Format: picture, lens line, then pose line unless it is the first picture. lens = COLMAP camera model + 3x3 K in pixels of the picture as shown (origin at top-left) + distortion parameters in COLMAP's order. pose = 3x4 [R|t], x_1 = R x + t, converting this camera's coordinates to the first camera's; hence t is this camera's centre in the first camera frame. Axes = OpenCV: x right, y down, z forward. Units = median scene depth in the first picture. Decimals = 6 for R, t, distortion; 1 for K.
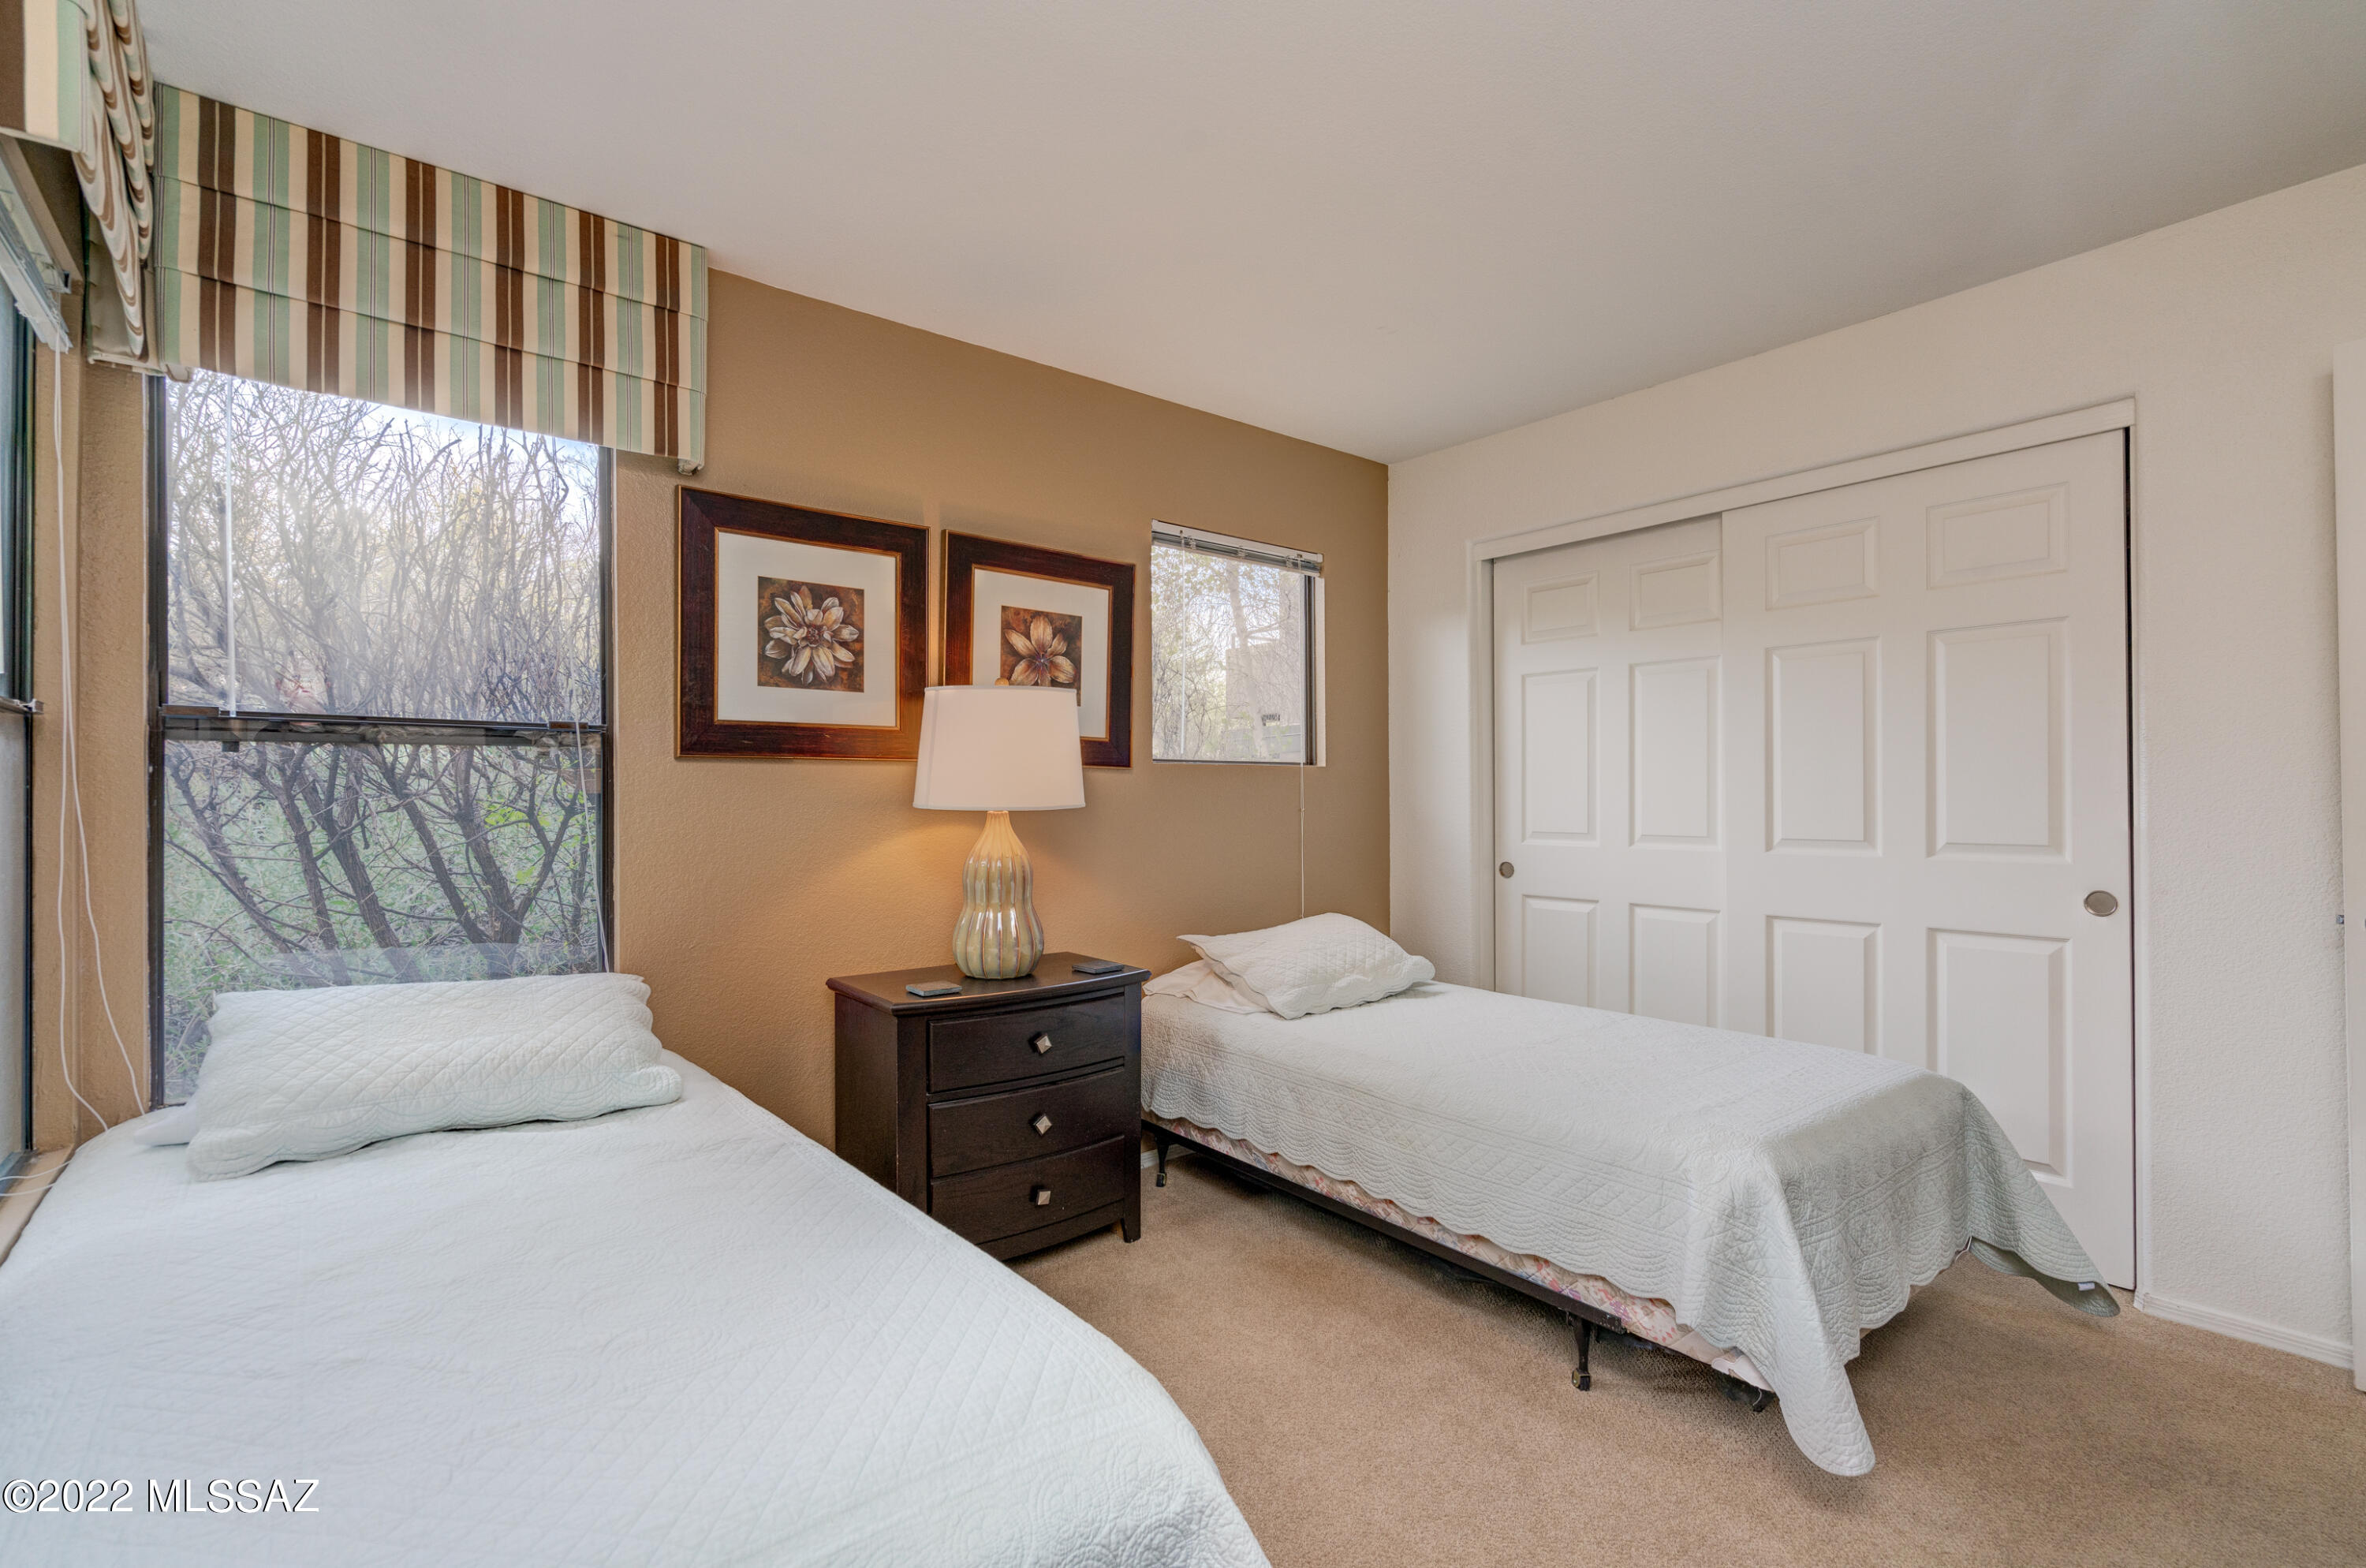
lens RADIAL K [[1076.6, 0, 1189.9], [0, 1076.6, 791.3], [0, 0, 1]] dist [0.002193, 0.001263]
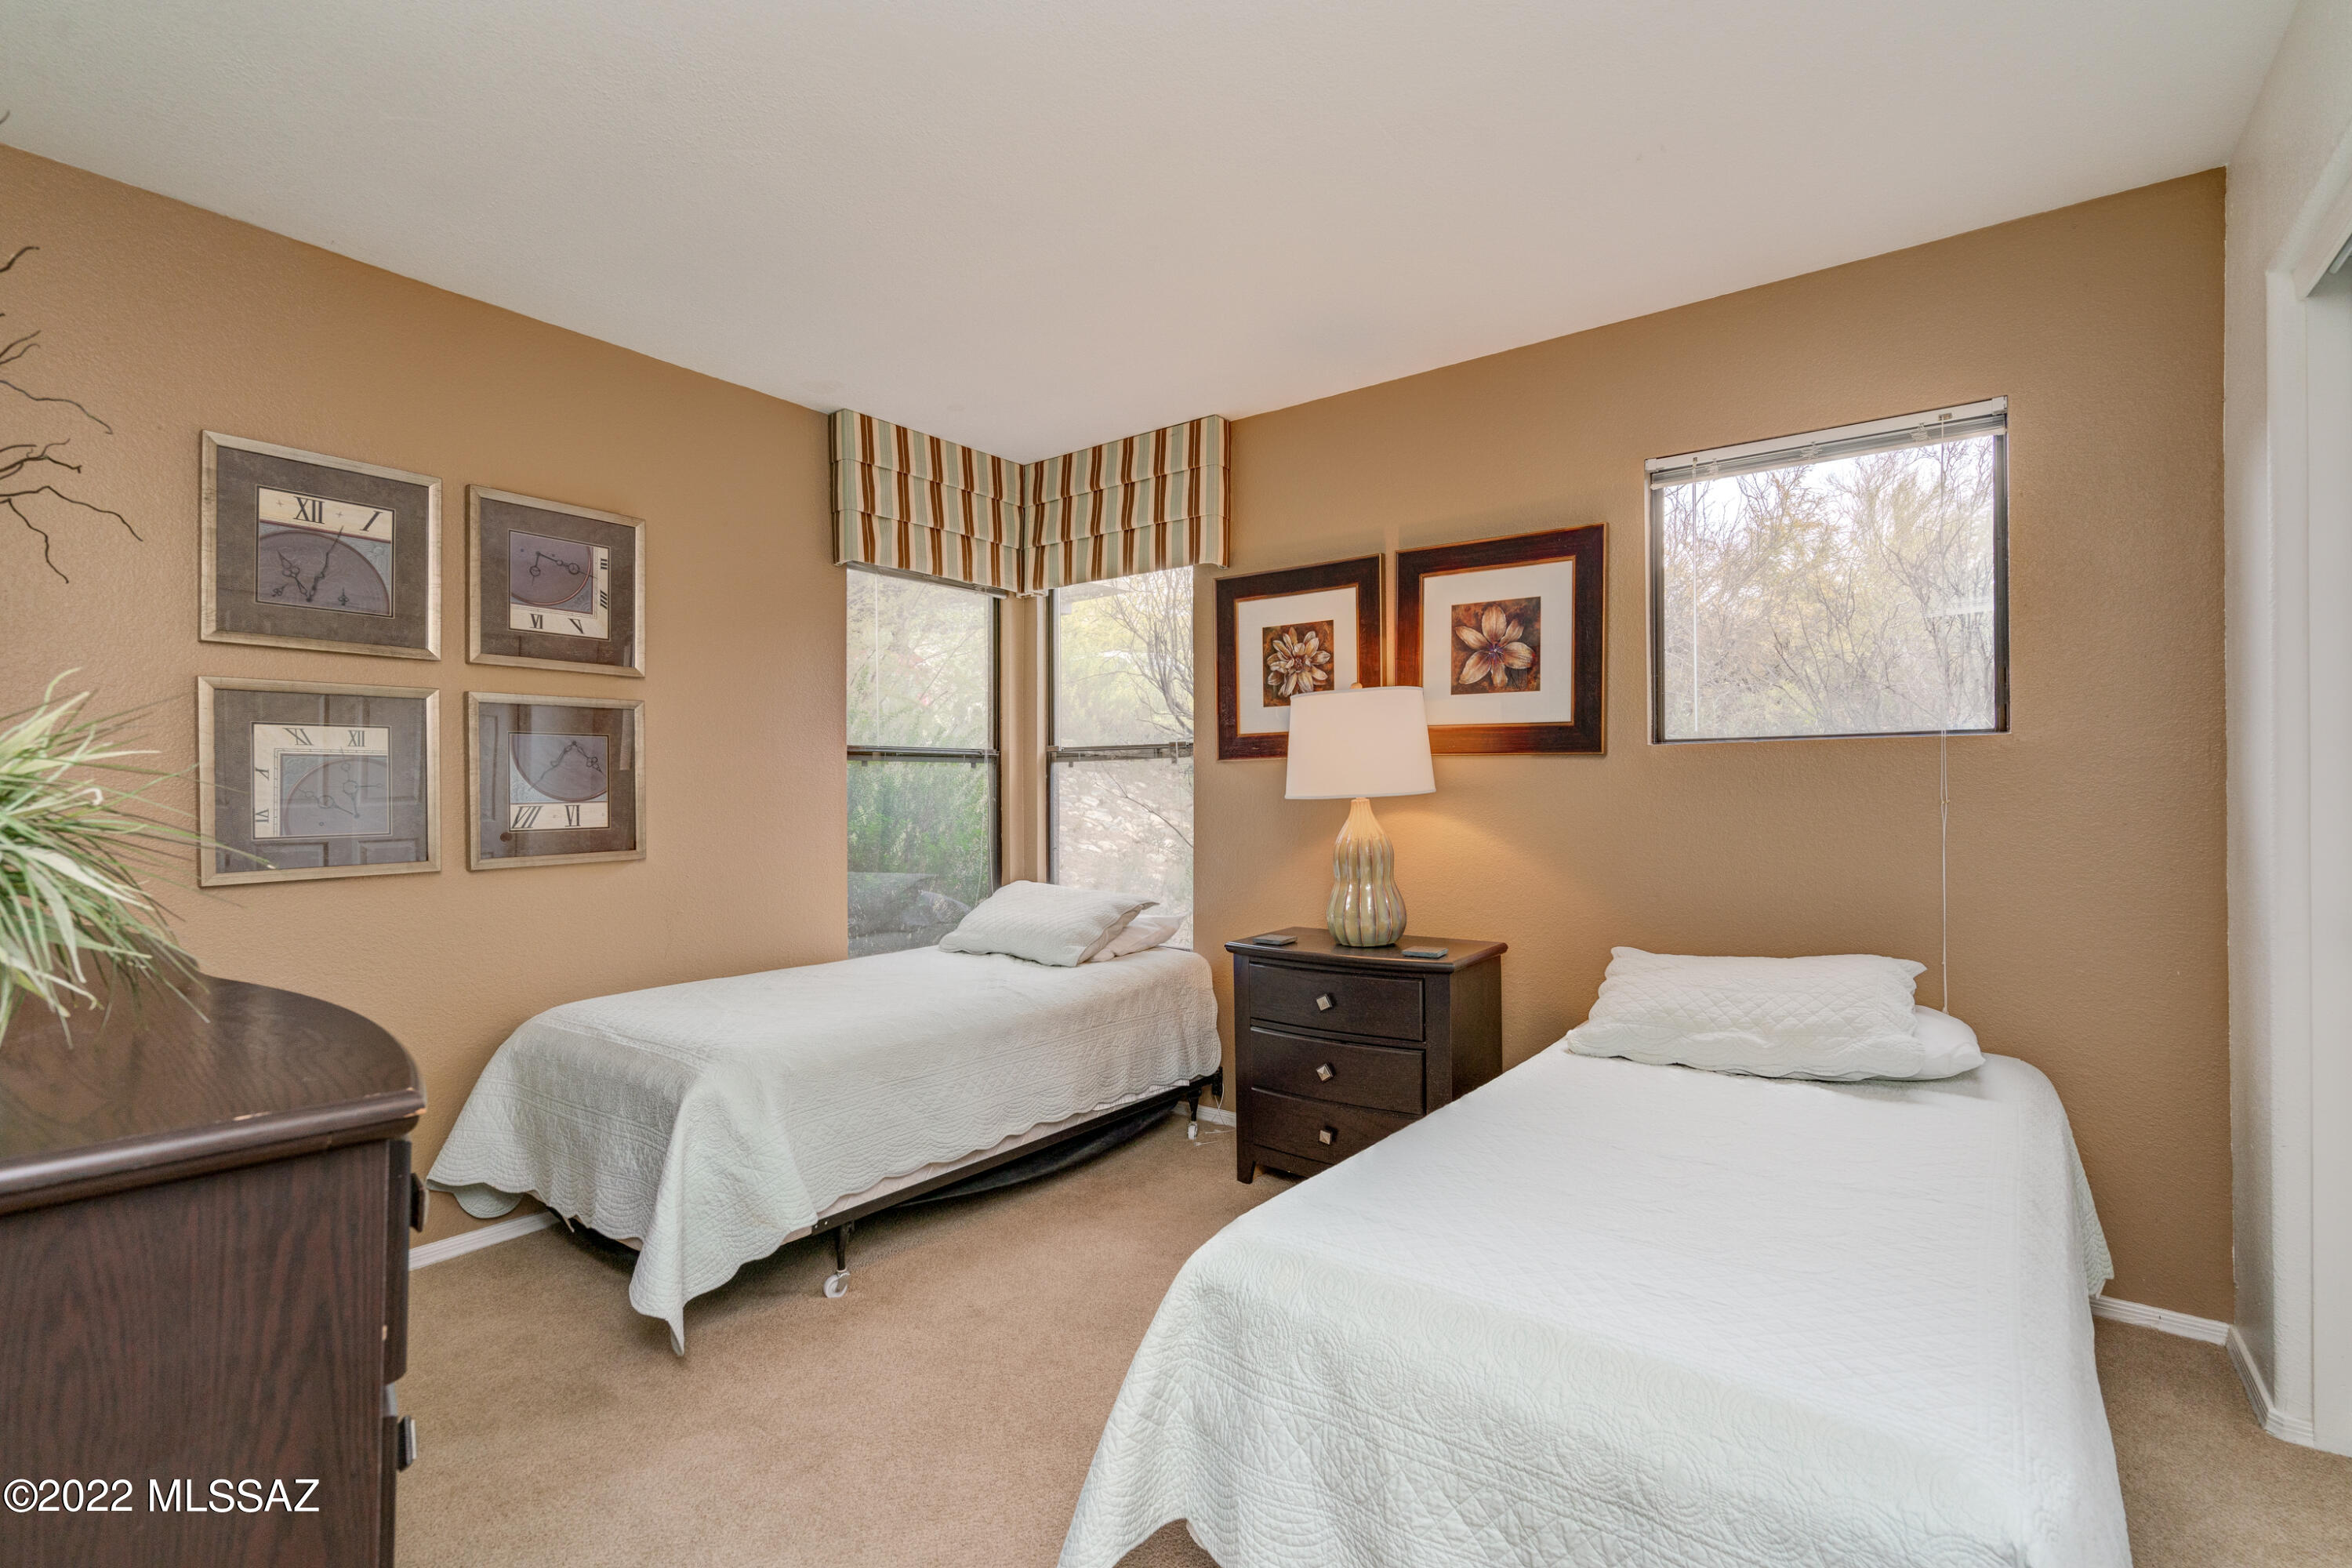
lens RADIAL K [[1070.2, 0, 1187.7], [0, 1070.2, 790.0], [0, 0, 1]] dist [0.002193, 0.001263]
pose [[0.251106, -0.005362, -0.967945, 0.855904], [0.007780, 0.999964, -0.003521, 0.011457], [0.967928, -0.006647, 0.251138, 0.534041]]
